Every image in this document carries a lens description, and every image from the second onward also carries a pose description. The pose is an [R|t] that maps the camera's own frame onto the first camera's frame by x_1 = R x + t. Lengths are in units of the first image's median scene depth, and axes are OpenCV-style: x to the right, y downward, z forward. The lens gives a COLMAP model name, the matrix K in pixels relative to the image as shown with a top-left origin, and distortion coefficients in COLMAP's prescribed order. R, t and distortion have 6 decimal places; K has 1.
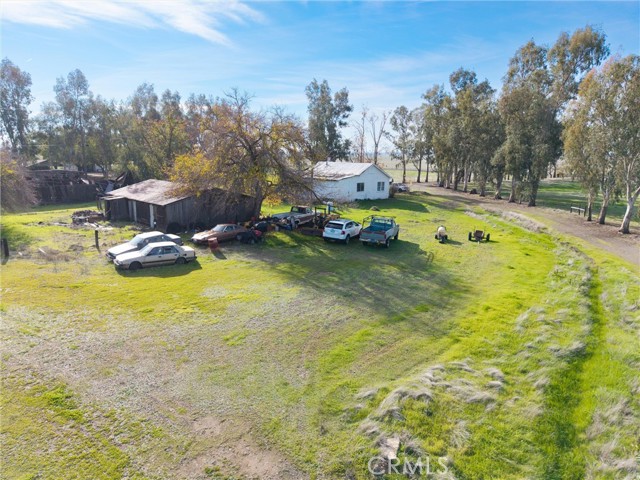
lens RADIAL K [[448.5, 0, 308.8], [0, 448.5, 241.3], [0, 0, 1]] dist [-0.019903, -0.000667]
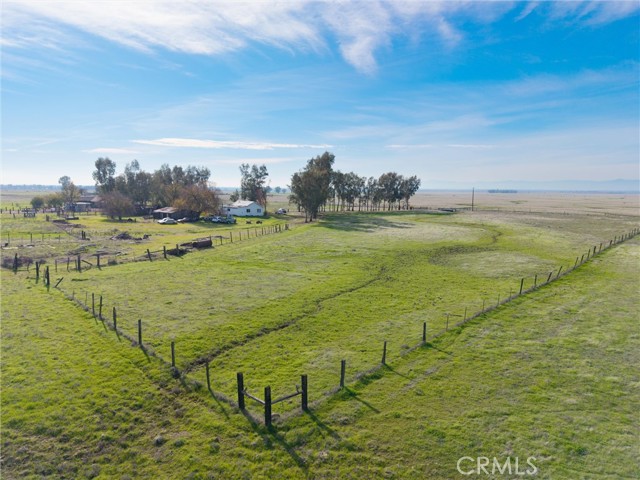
lens RADIAL K [[453.1, 0, 320.0], [0, 453.1, 240.0], [0, 0, 1]] dist [0.008237, -0.004057]
pose [[0.999980, 0.003750, -0.005146, 0.394866], [-0.004172, 0.996412, -0.084536, 0.192664], [0.004811, 0.084556, 0.996407, -1.150081]]
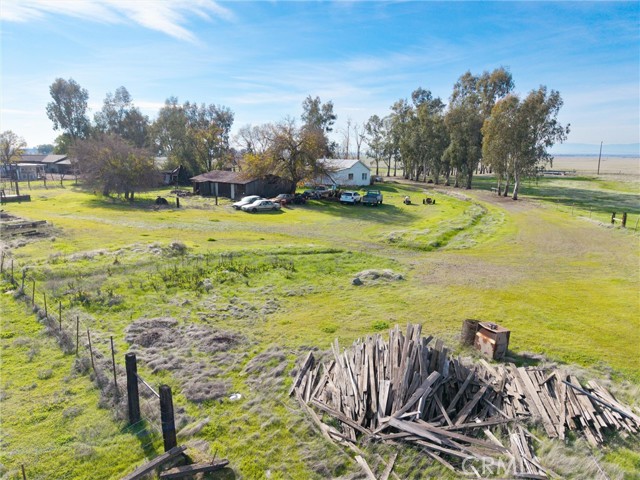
lens RADIAL K [[453.1, 0, 320.0], [0, 453.1, 240.0], [0, 0, 1]] dist [0.008237, -0.004057]
pose [[0.995222, -0.017175, 0.096112, -0.089826], [0.017521, 0.999843, -0.002761, 0.059541], [-0.096050, 0.004432, 0.995367, -0.305425]]
